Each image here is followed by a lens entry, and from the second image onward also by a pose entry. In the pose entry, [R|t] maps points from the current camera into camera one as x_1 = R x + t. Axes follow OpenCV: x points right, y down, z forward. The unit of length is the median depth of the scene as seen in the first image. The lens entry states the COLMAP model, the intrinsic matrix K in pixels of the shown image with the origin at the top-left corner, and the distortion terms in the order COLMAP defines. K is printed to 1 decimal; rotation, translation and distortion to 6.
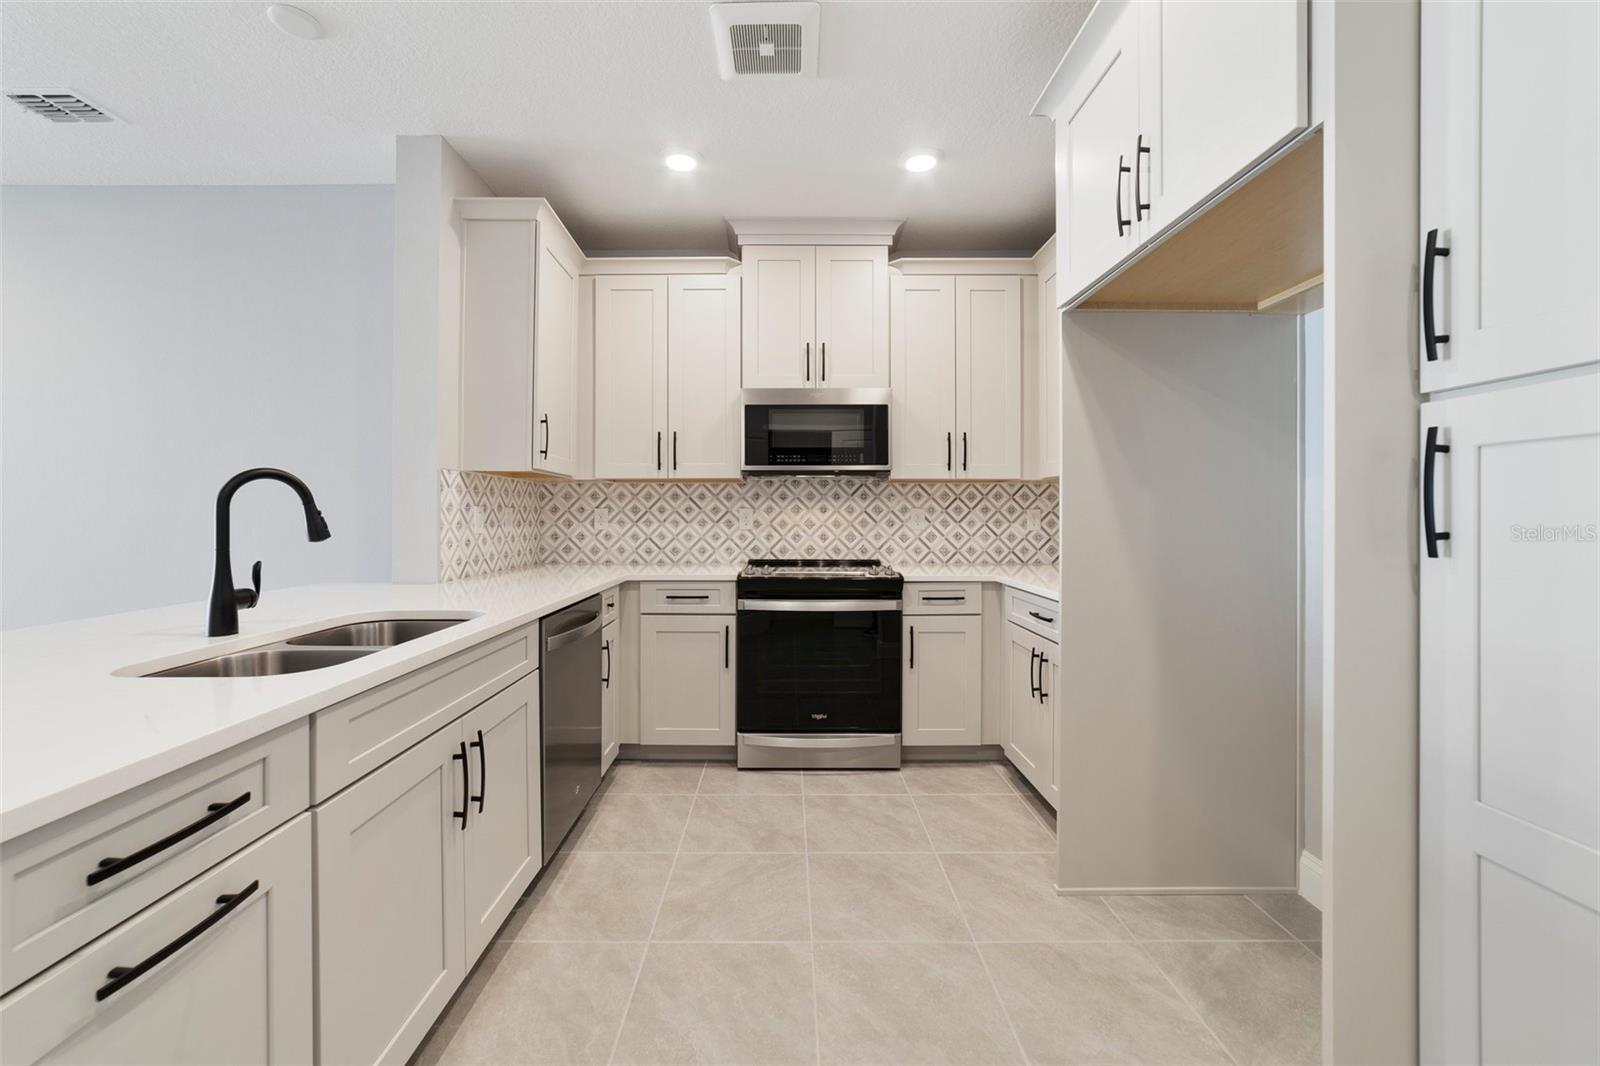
lens RADIAL K [[622.8, 0, 786.8], [0, 622.8, 515.6], [0, 0, 1]] dist [-0.027916, 0.011621]
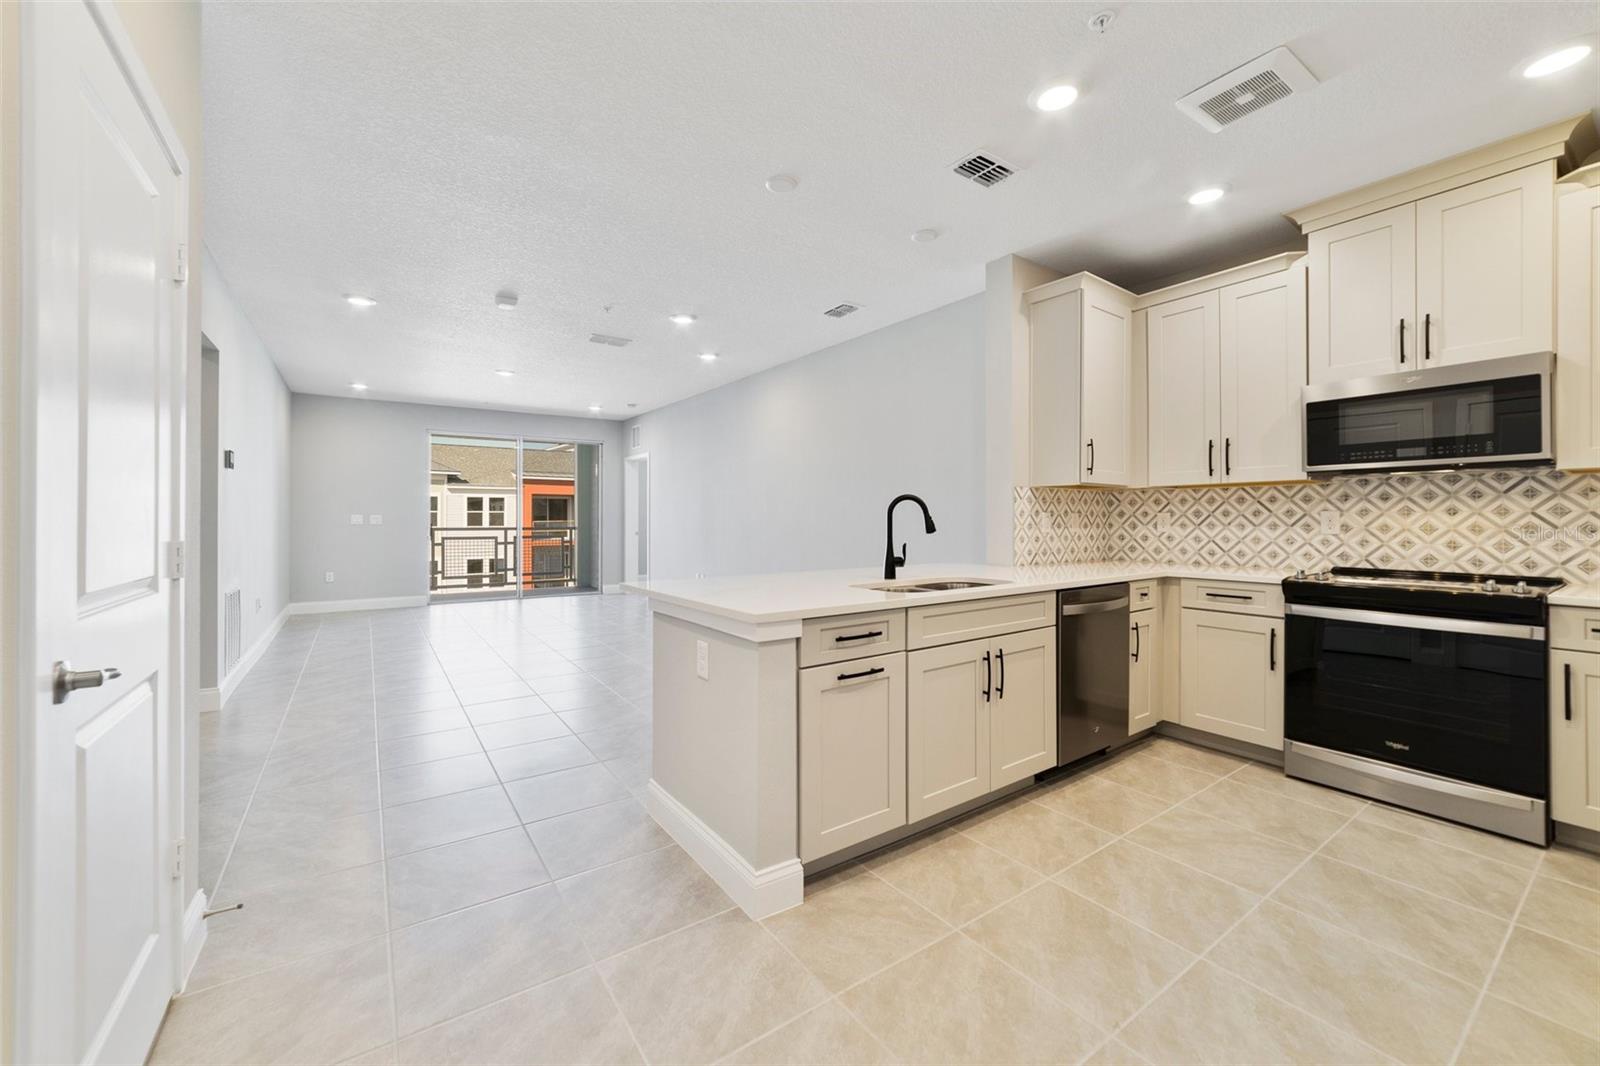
lens RADIAL K [[622.8, 0, 786.8], [0, 622.8, 515.6], [0, 0, 1]] dist [-0.027916, 0.011621]
pose [[0.561188, -0.006516, -0.827663, 0.234038], [0.001283, 0.999975, -0.007002, 0.000530], [0.827687, 0.002868, 0.561182, -0.171122]]
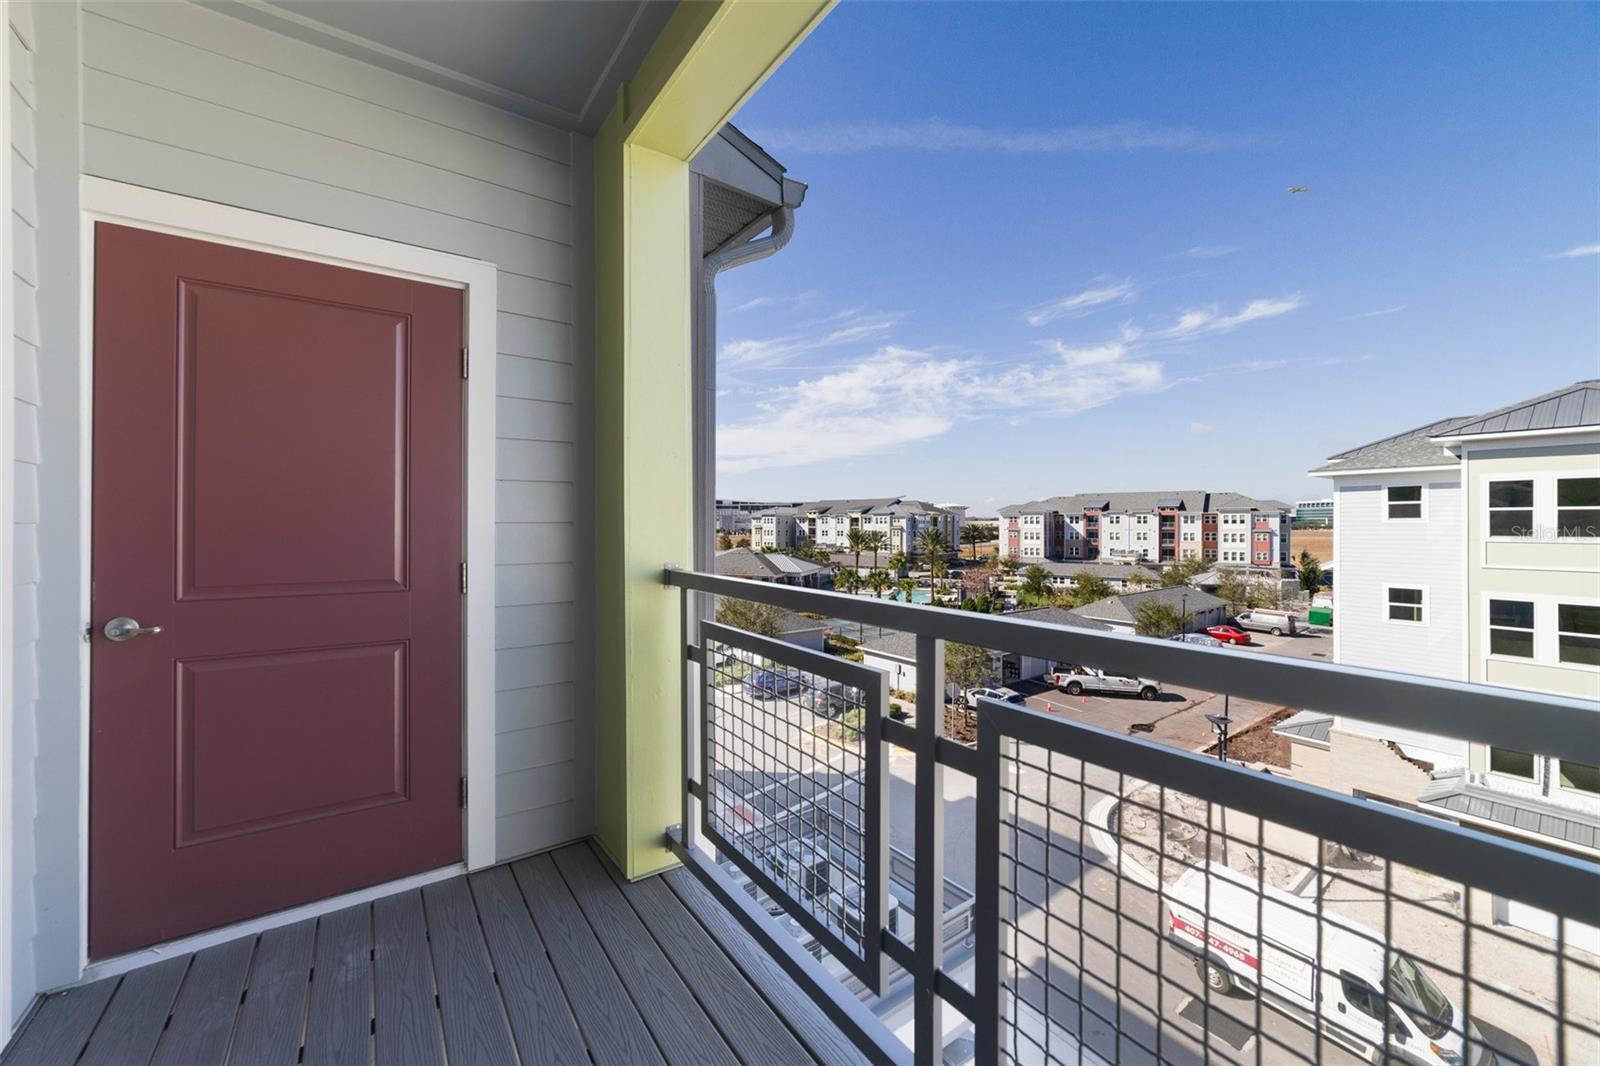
lens RADIAL K [[612.6, 0, 791.3], [0, 612.6, 524.0], [0, 0, 1]] dist [0.000664, 0.000196]
pose [[-0.819047, -0.000592, -0.573727, -2.760905], [-0.001096, 0.999999, 0.000533, -0.011983], [0.573726, 0.001065, -0.819047, 0.627206]]
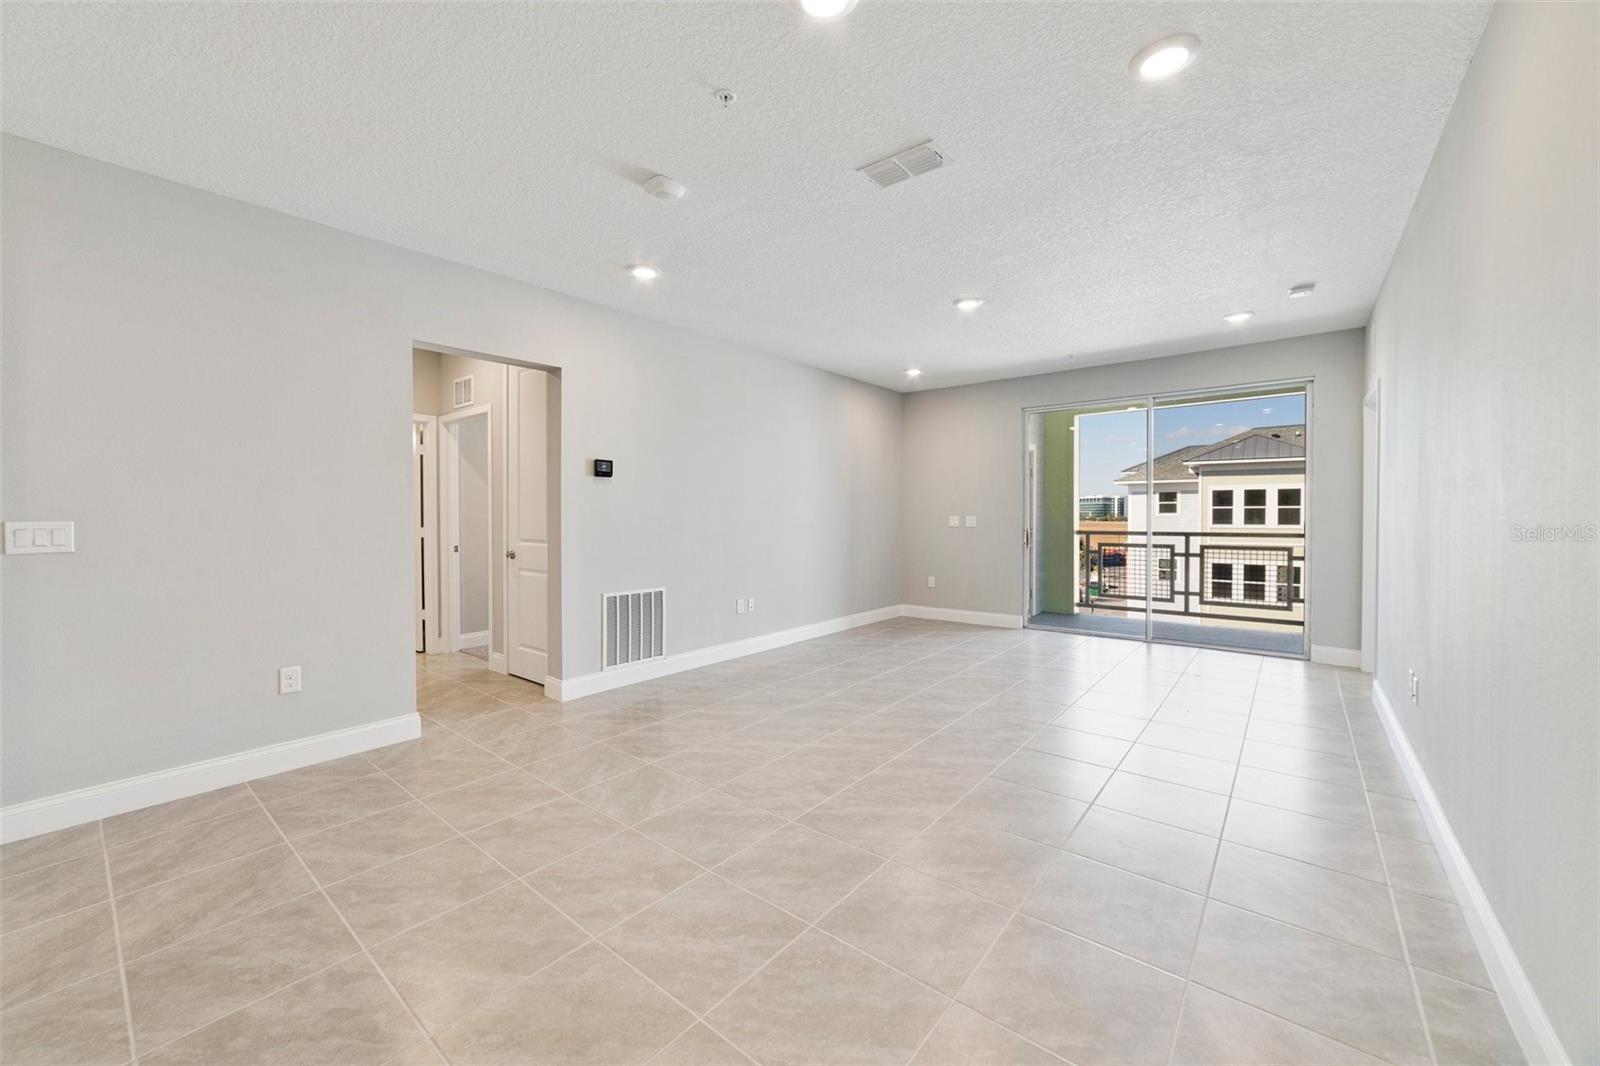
lens RADIAL K [[618.7, 0, 785.2], [0, 618.7, 525.4], [0, 0, 1]] dist [-0.026326, 0.010727]
pose [[-0.643441, 0.011359, -0.765412, -0.593383], [0.001598, 0.999908, 0.013495, -0.015710], [0.765494, 0.007460, -0.643399, 0.676382]]
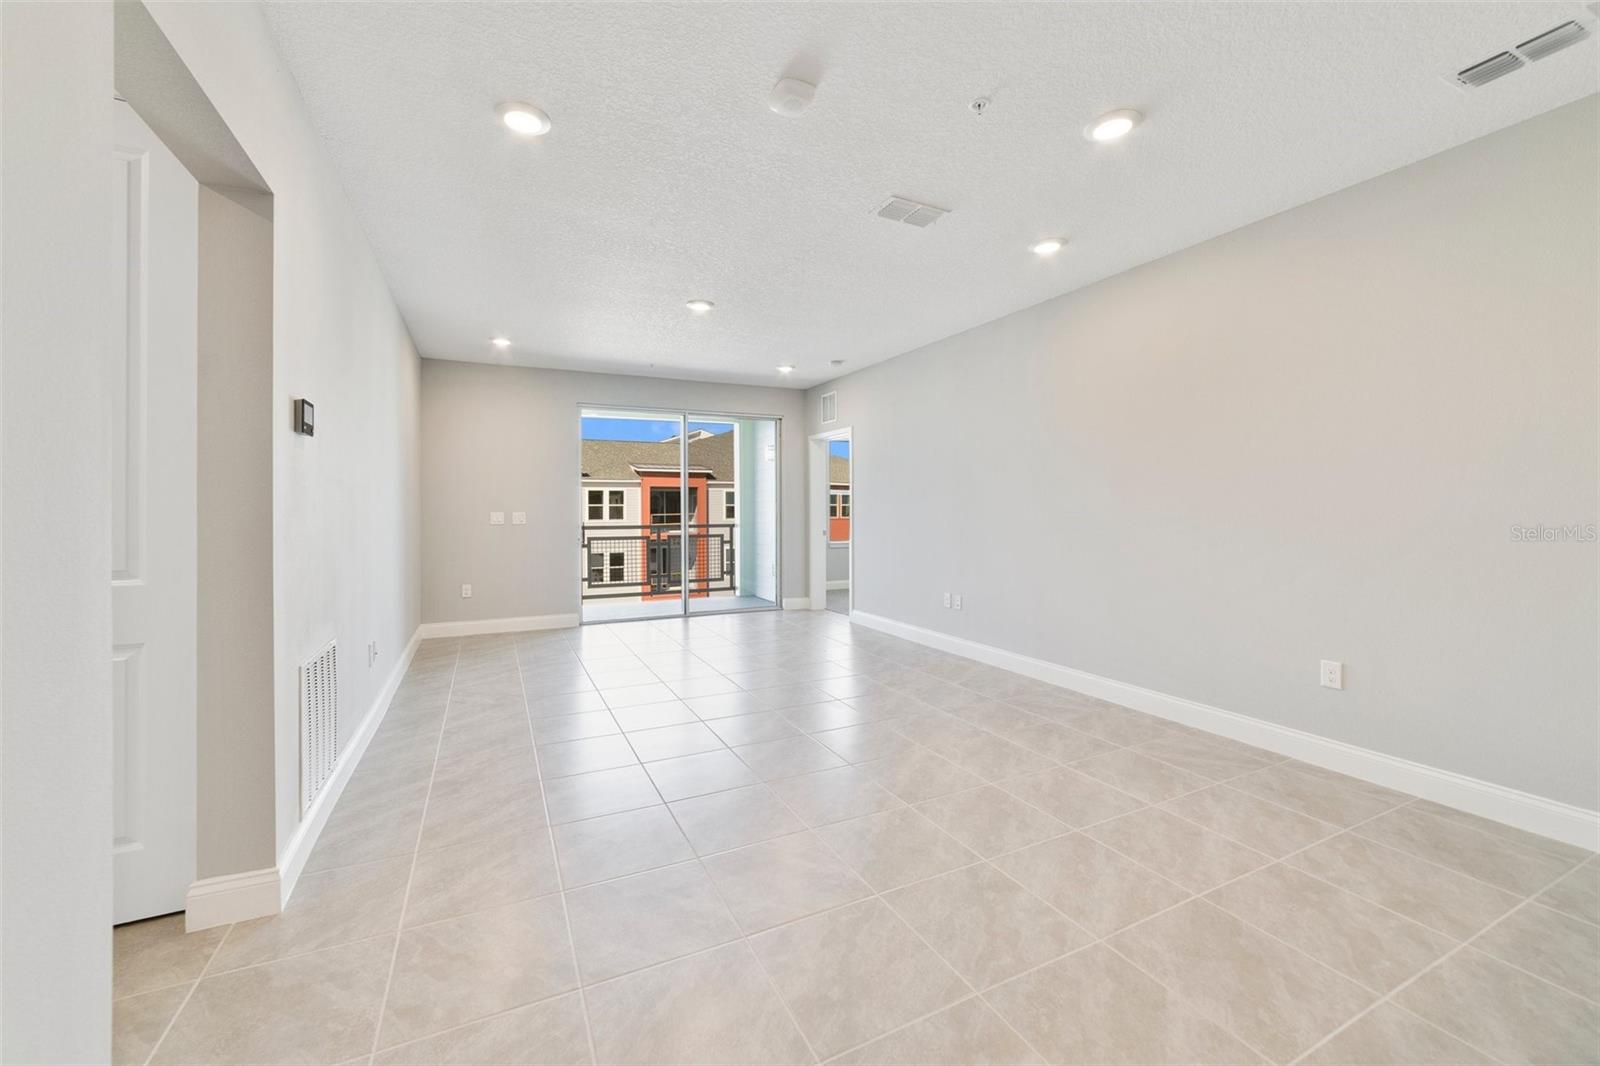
lens RADIAL K [[622.8, 0, 786.8], [0, 622.8, 515.6], [0, 0, 1]] dist [-0.027916, 0.011621]
pose [[0.429310, 0.002559, -0.903154, -0.537255], [0.005902, 0.999967, 0.005639, -0.013850], [0.903138, -0.007751, 0.429280, -0.219103]]
